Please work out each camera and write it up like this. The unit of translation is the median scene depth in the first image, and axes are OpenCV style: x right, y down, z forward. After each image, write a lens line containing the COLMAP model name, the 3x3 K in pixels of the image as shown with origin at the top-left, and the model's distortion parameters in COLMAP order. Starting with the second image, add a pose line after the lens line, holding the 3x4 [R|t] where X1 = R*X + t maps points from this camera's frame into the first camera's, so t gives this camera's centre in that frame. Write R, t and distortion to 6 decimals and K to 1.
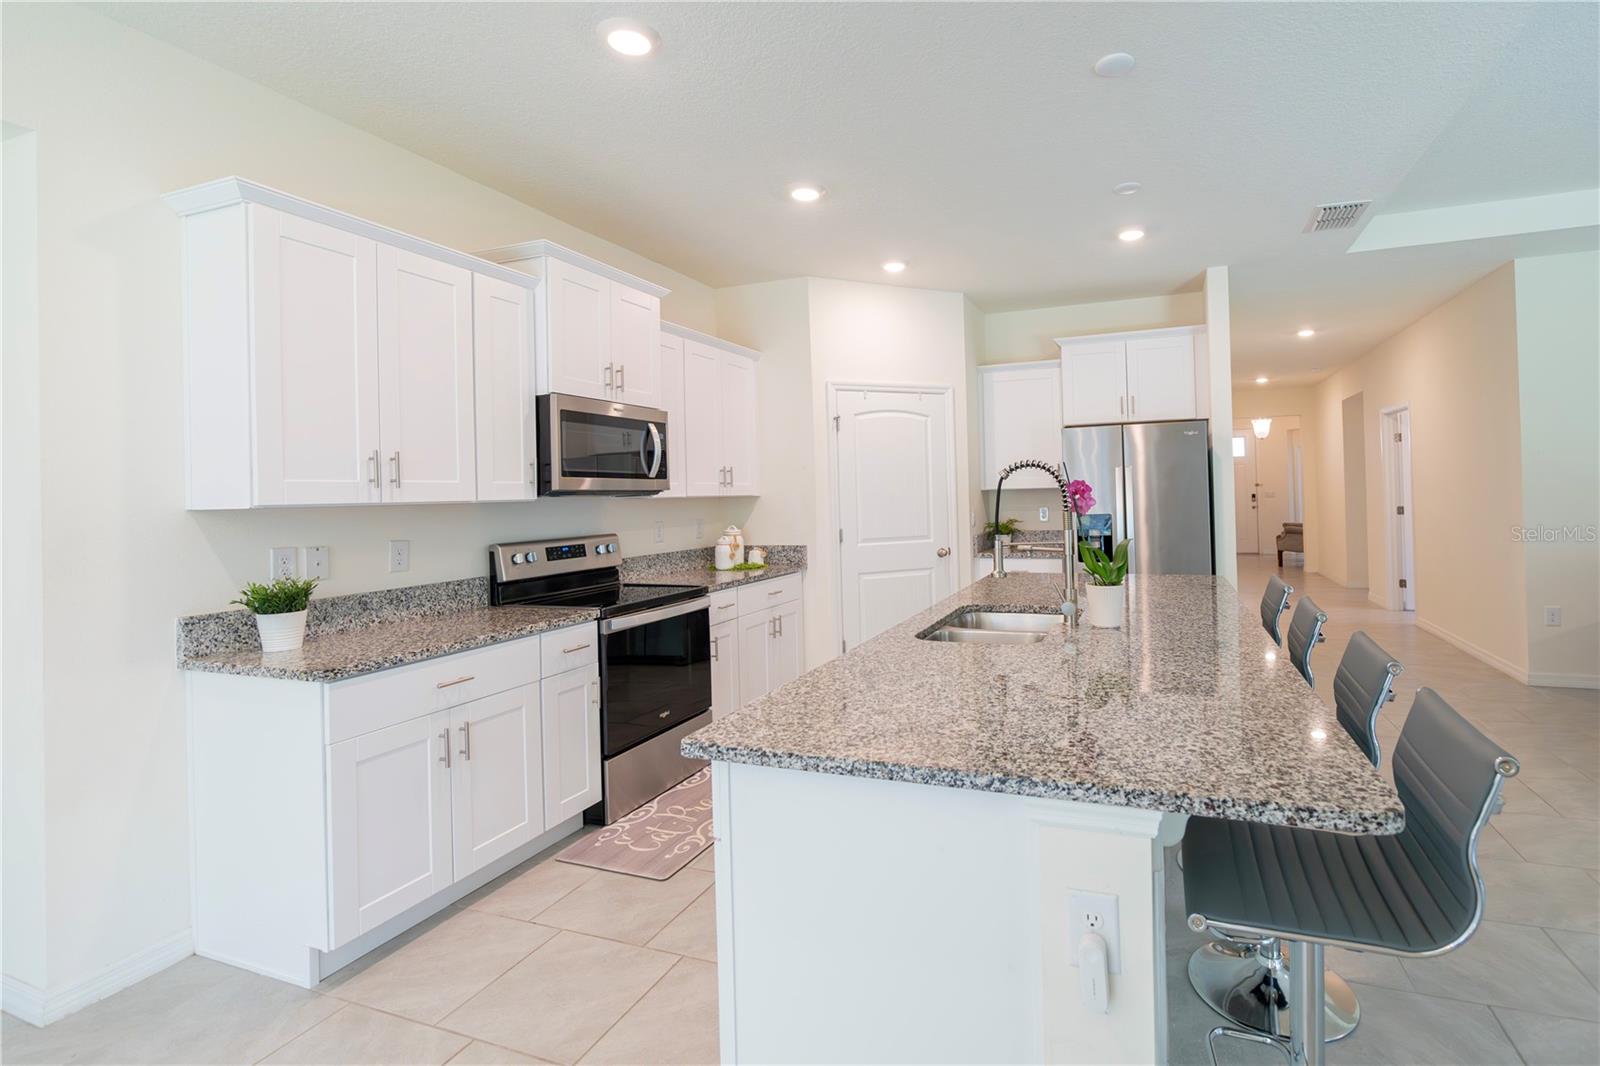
lens RADIAL K [[740.2, 0, 911.5], [0, 740.2, 490.4], [0, 0, 1]] dist [-0.008471, -0.000166]
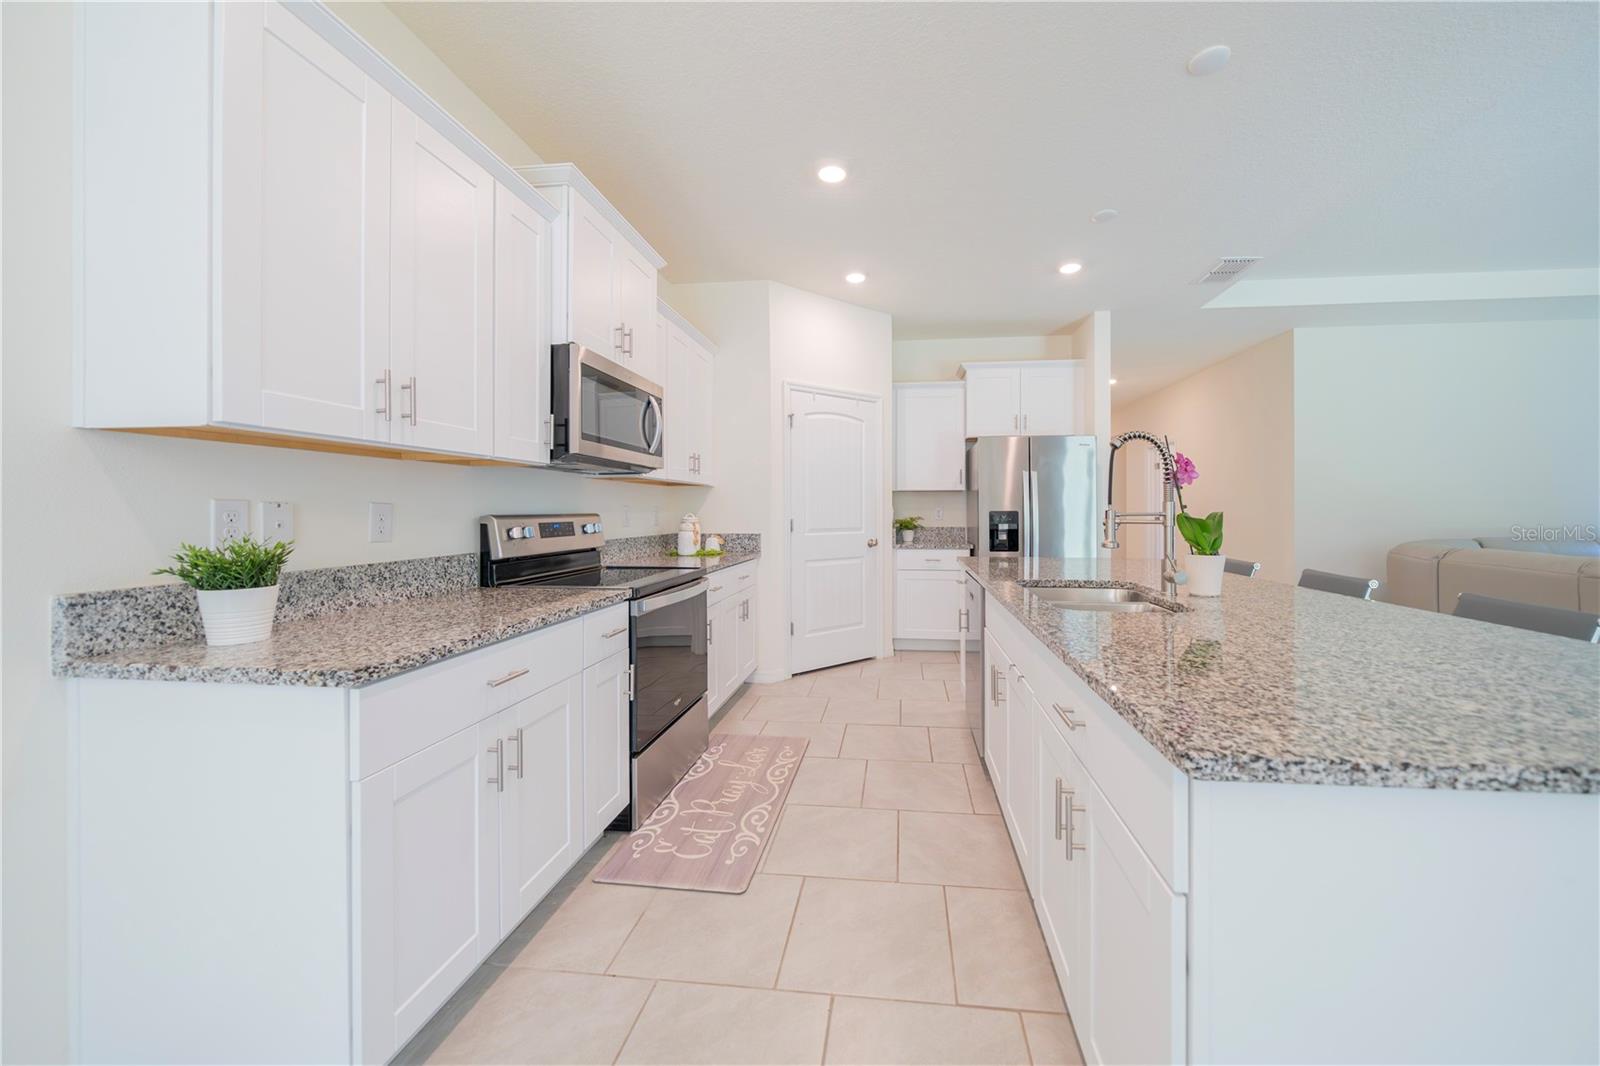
lens RADIAL K [[577.4, 0, 857.4], [0, 577.4, 510.7], [0, 0, 1]] dist [-0.007137, -0.000114]
pose [[0.973373, 0.021769, 0.228193, -0.305150], [-0.022395, 0.999749, 0.000156, 0.058883], [-0.228132, -0.005262, 0.973616, 0.253140]]
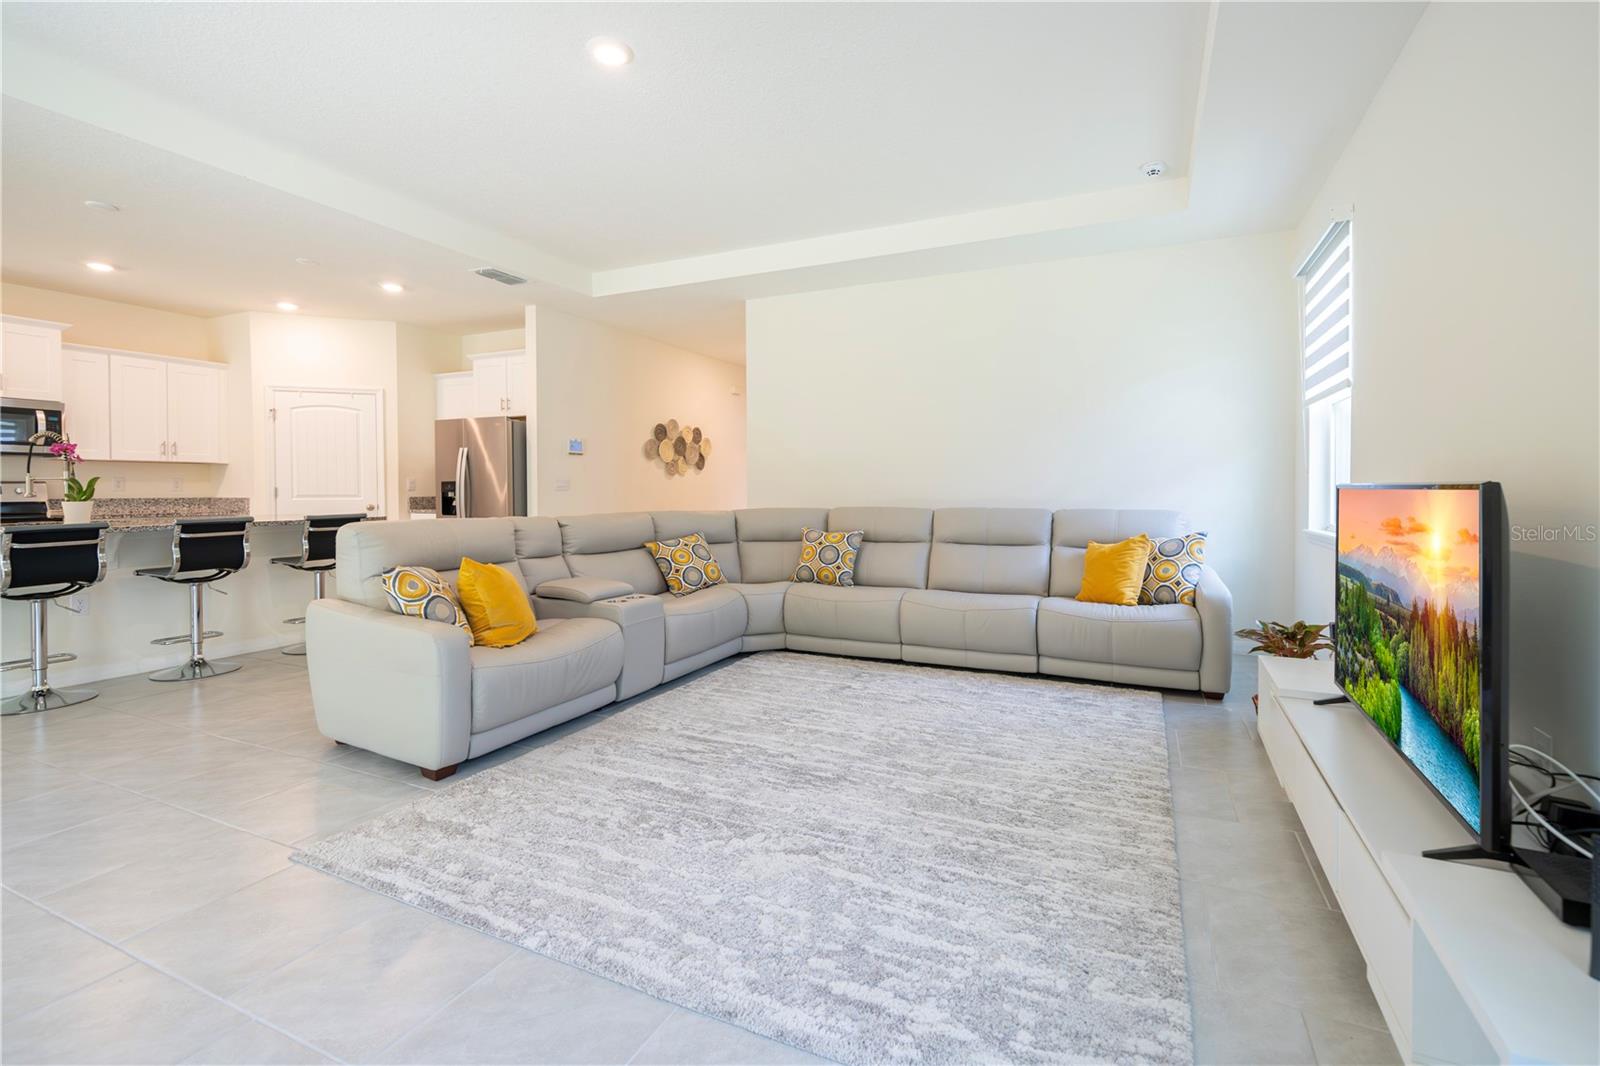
lens RADIAL K [[716.9, 0, 837.3], [0, 716.9, 498.7], [0, 0, 1]] dist [-0.001619, 0.006983]
pose [[0.996524, 0.023160, -0.080018, 1.730773], [-0.021662, 0.999574, 0.019544, 0.036023], [0.080437, -0.017743, 0.996602, -0.478489]]
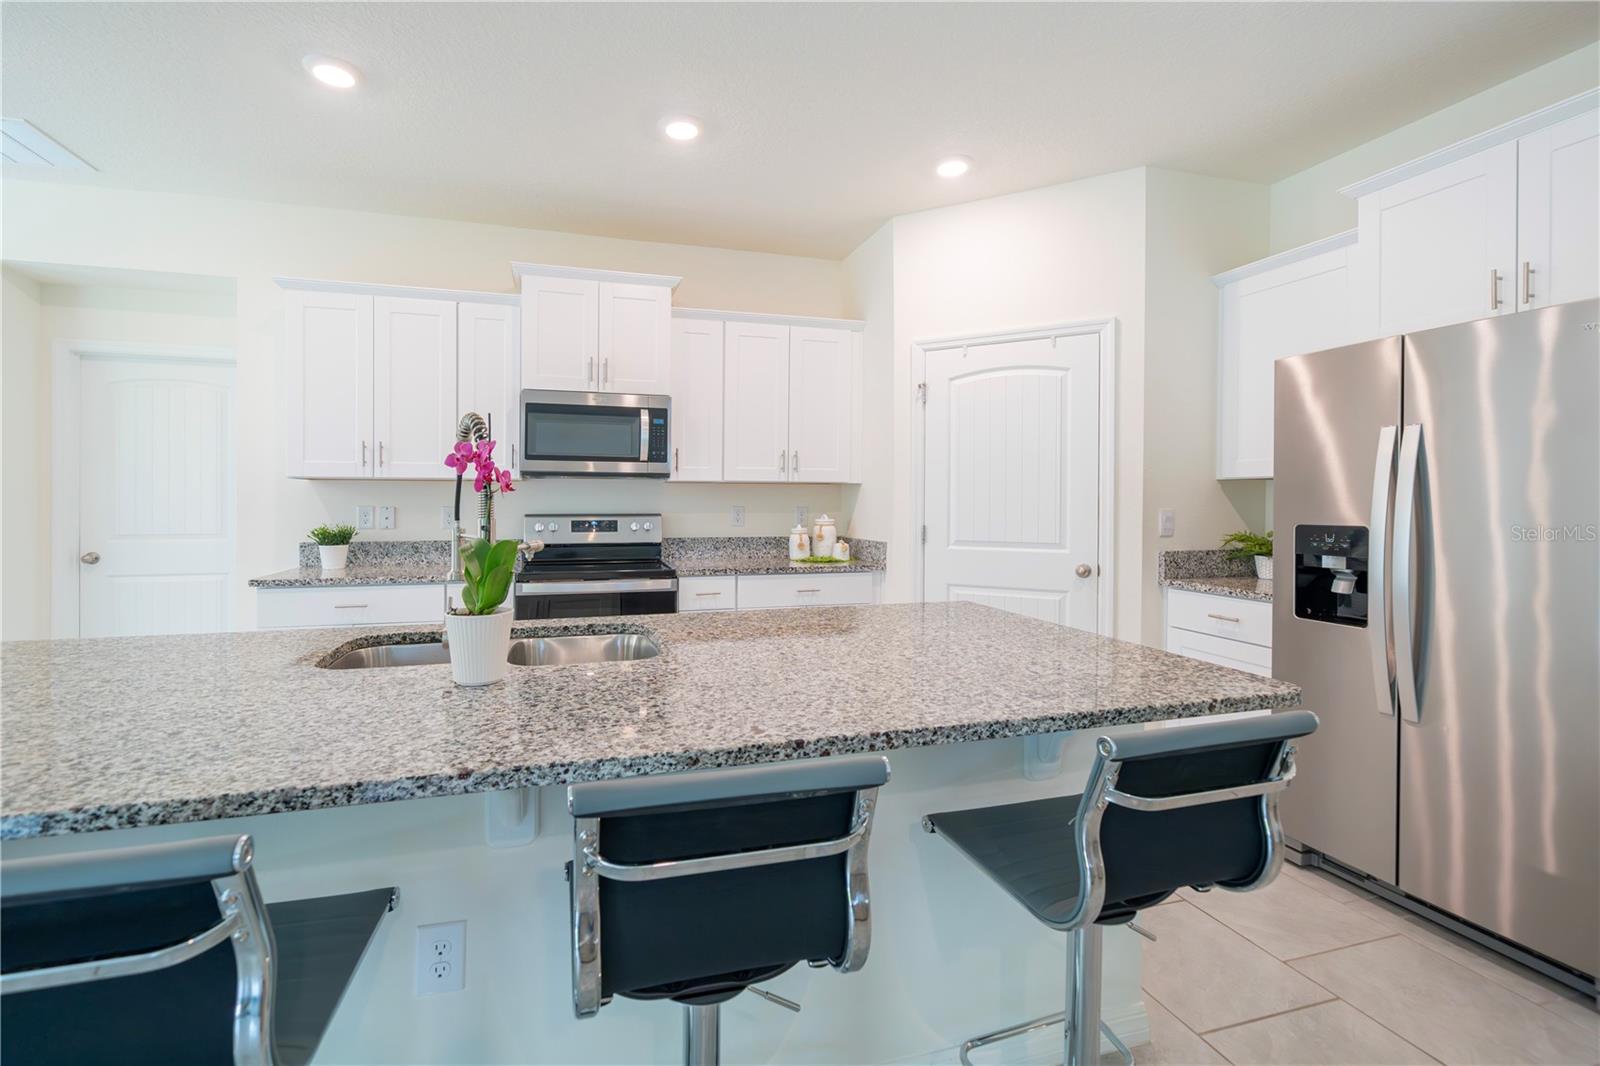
lens RADIAL K [[696.2, 0, 746.0], [0, 696.2, 510.8], [0, 0, 1]] dist [-0.000942, -0.000068]
pose [[0.563814, 0.039569, -0.824953, 0.649656], [-0.013103, 0.999154, 0.038969, 0.015027], [0.825798, -0.011162, 0.563856, 0.653076]]
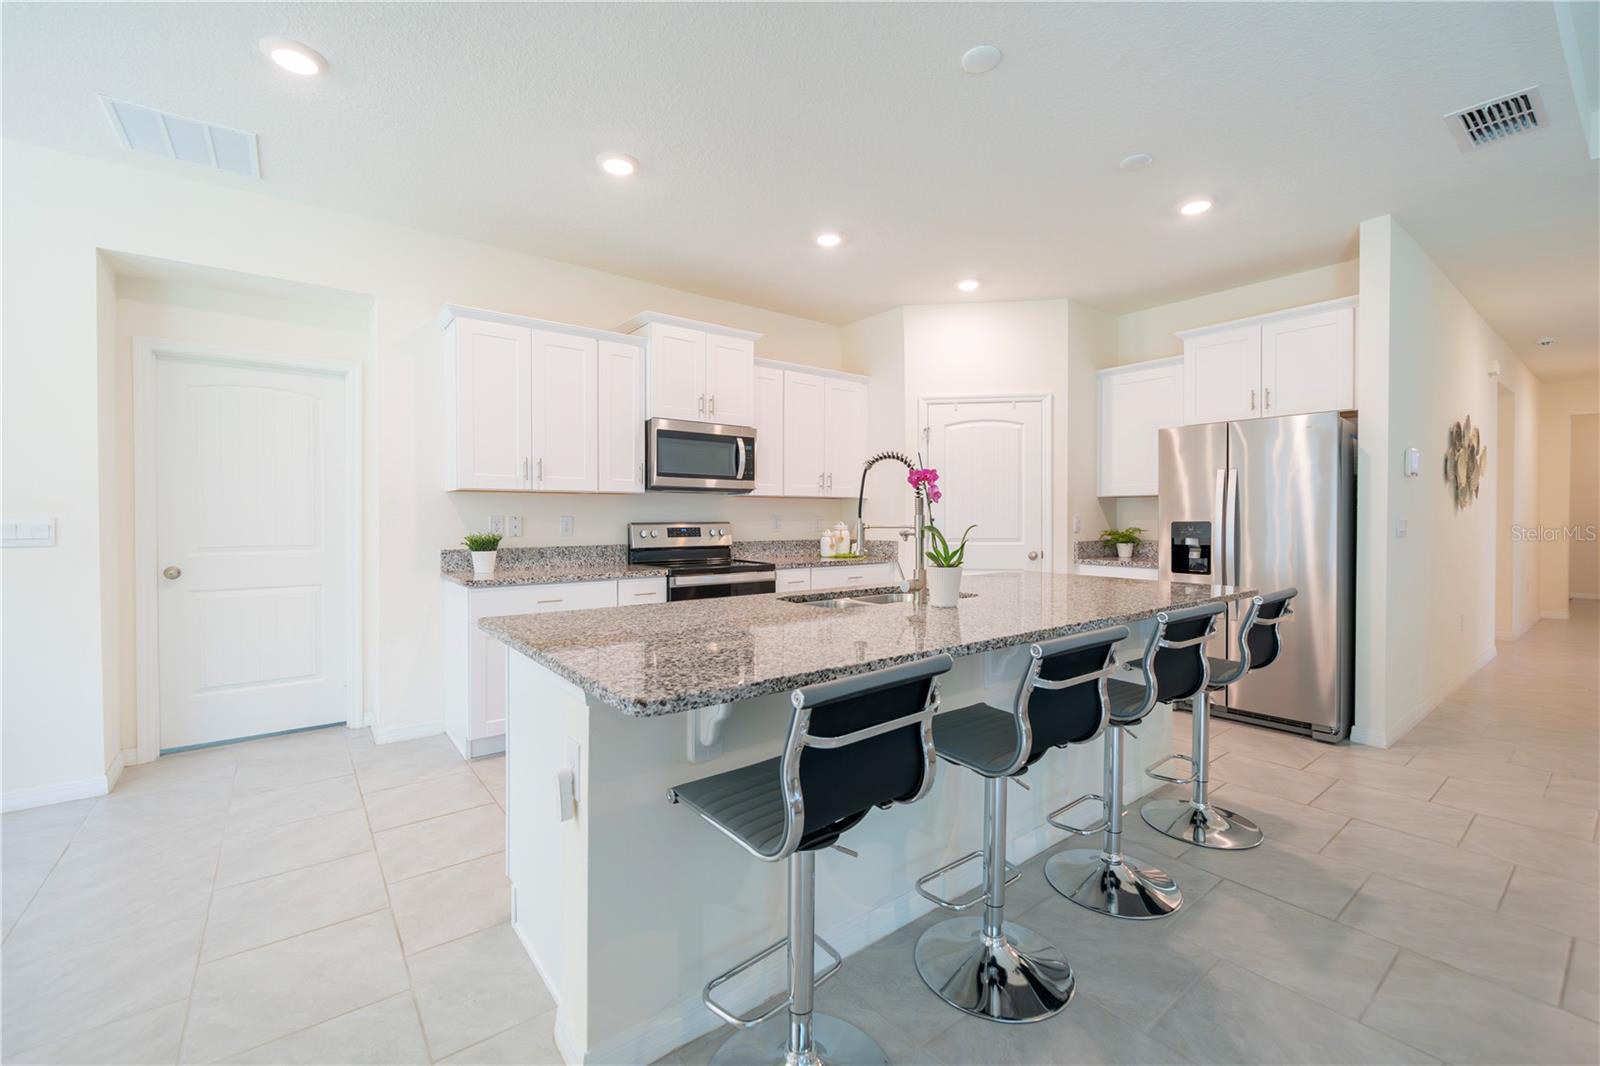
lens RADIAL K [[671.4, 0, 800.0], [0, 671.4, 533.0], [0, 0, 1]] dist [-0.001587, -0.000099]
pose [[0.836638, 0.036662, -0.546528, 0.469449], [-0.016824, 0.999007, 0.041260, 0.032141], [0.547498, -0.025325, 0.836424, 0.059275]]
